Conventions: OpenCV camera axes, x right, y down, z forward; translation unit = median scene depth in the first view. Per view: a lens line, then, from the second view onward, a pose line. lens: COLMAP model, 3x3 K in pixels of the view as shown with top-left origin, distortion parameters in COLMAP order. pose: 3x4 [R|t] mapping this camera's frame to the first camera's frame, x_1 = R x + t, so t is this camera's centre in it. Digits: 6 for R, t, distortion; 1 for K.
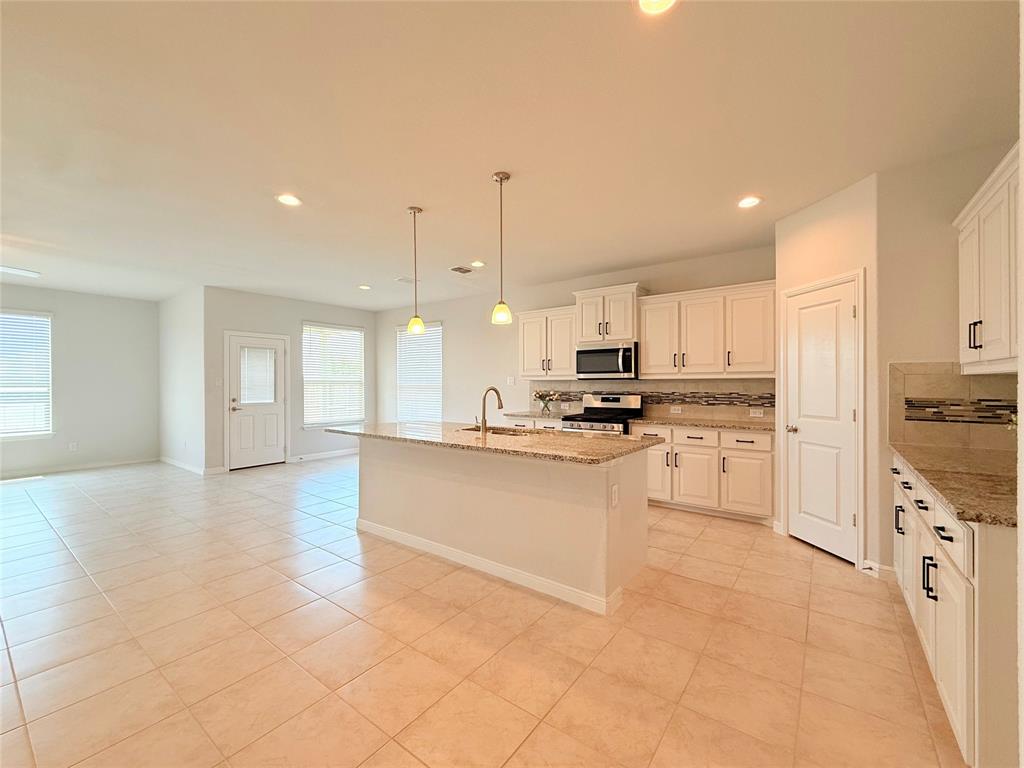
lens RADIAL K [[424.0, 0, 512.9], [0, 424.0, 383.7], [0, 0, 1]] dist [0.000321, -0.000153]
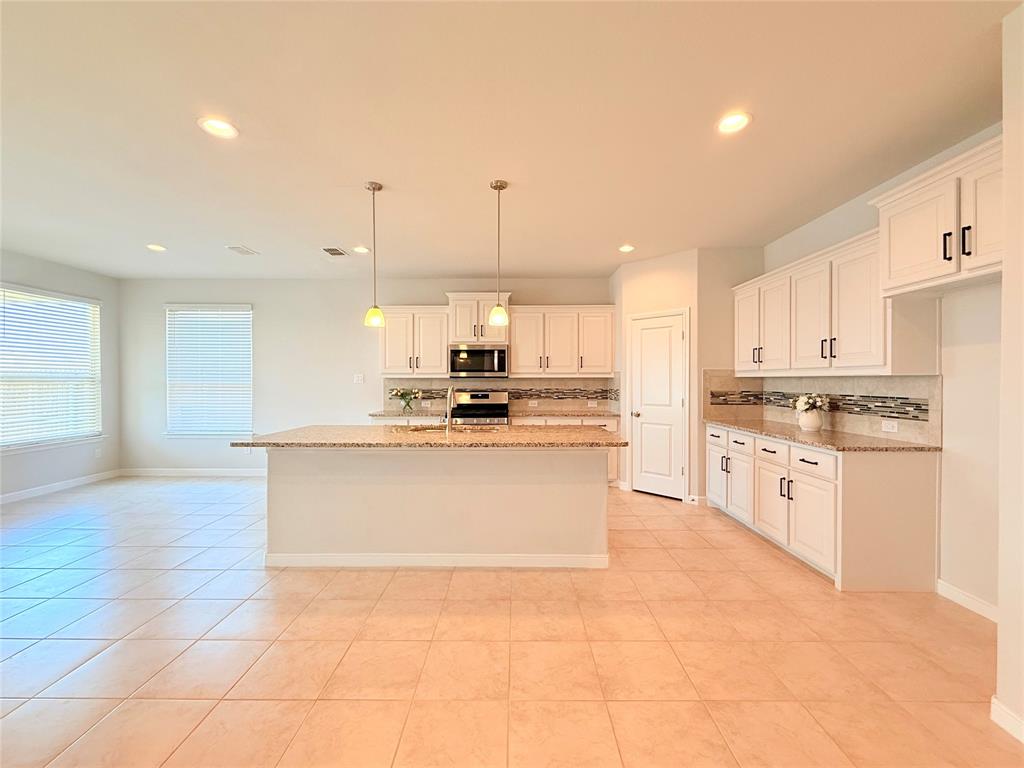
lens RADIAL K [[424.0, 0, 512.9], [0, 424.0, 383.7], [0, 0, 1]] dist [0.000321, -0.000153]
pose [[0.804861, -0.002933, 0.593456, -0.363392], [-0.001374, 0.999976, 0.006805, -0.002492], [-0.593462, -0.006292, 0.804838, 0.079226]]
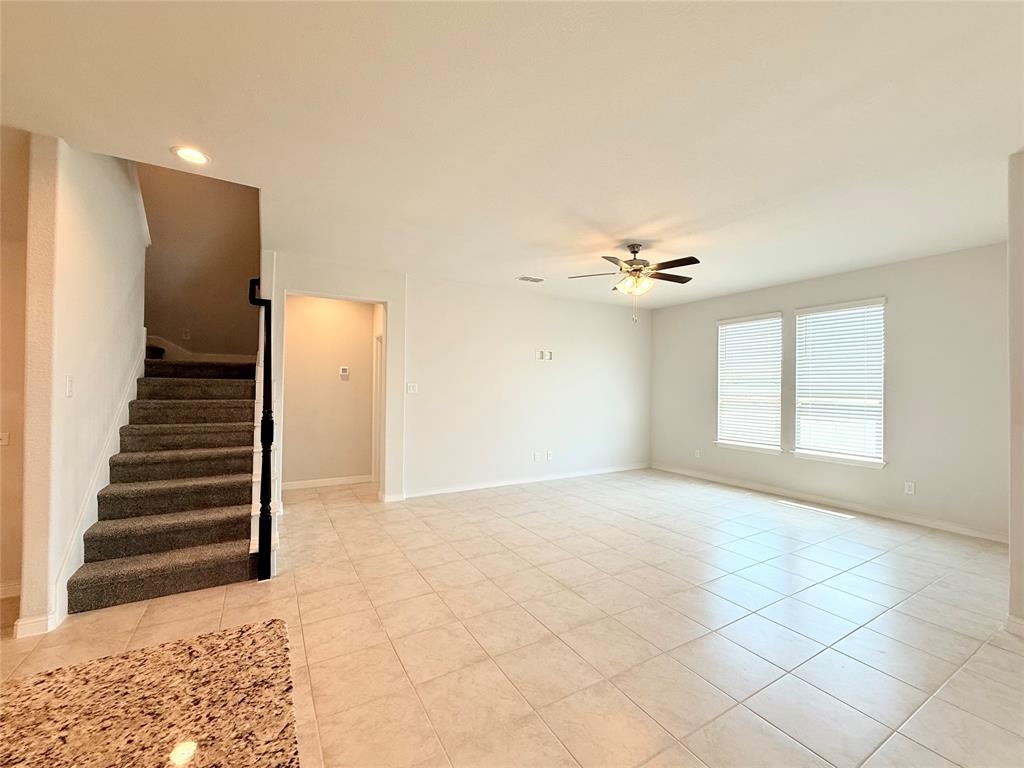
lens RADIAL K [[424.0, 0, 512.9], [0, 424.0, 383.7], [0, 0, 1]] dist [0.000321, -0.000153]
pose [[-0.387661, -0.008358, -0.921764, -0.219067], [-0.011677, 0.999923, -0.004156, -0.011109], [0.921728, 0.009152, -0.387729, 0.889967]]
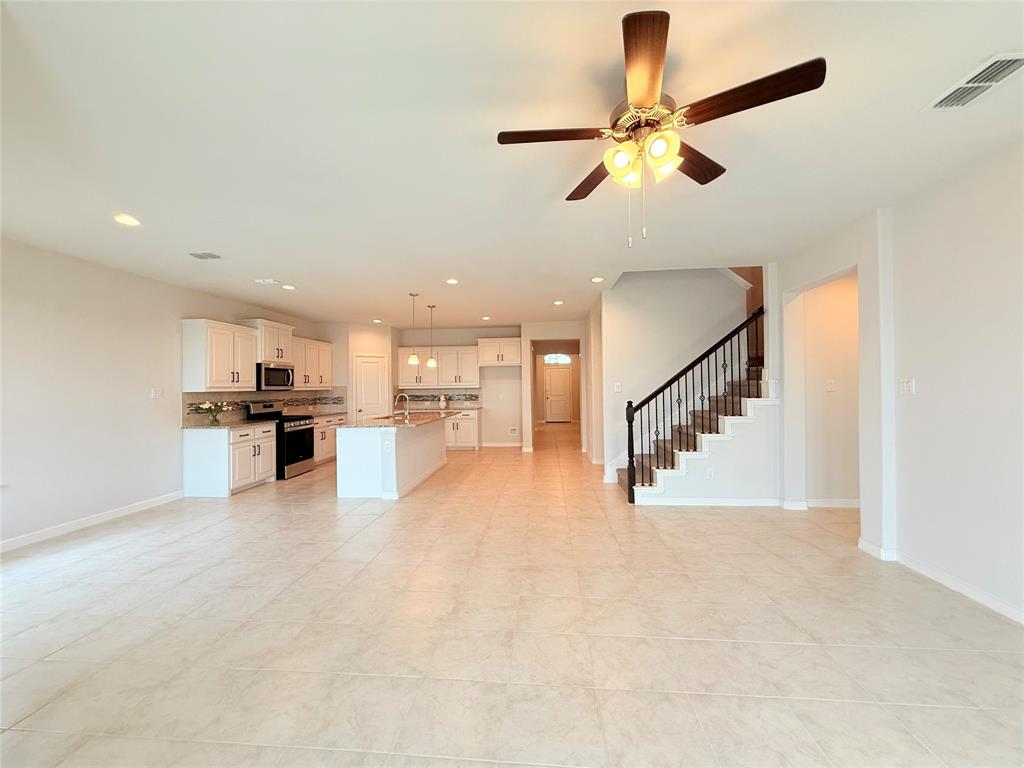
lens RADIAL K [[407.9, 0, 510.0], [0, 407.9, 383.7], [0, 0, 1]] dist [-0.000685, 0.000381]
pose [[-0.525807, 0.016575, 0.850443, -1.312091], [0.015295, 0.999833, -0.010030, -0.008339], [-0.850467, 0.007734, -0.525972, 1.080157]]
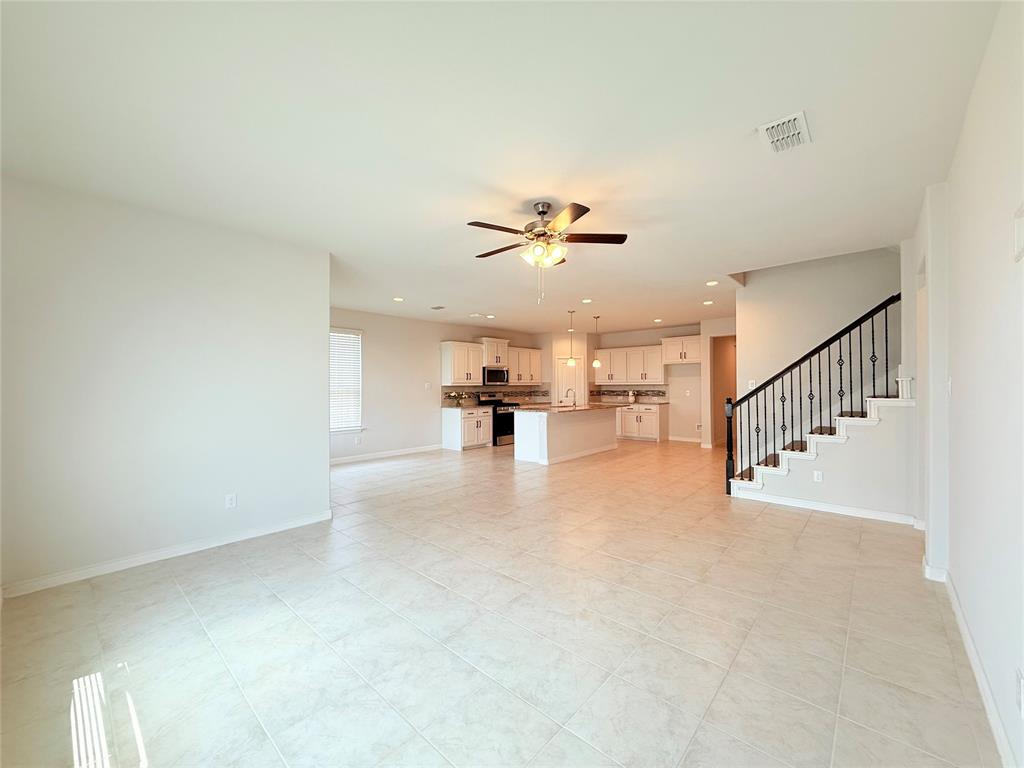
lens RADIAL K [[407.9, 0, 510.0], [0, 407.9, 383.7], [0, 0, 1]] dist [-0.000685, 0.000381]
pose [[0.095354, 0.006653, 0.995421, -1.702805], [0.006388, 0.999953, -0.007295, -0.003802], [-0.995423, 0.007055, 0.095308, 0.778125]]
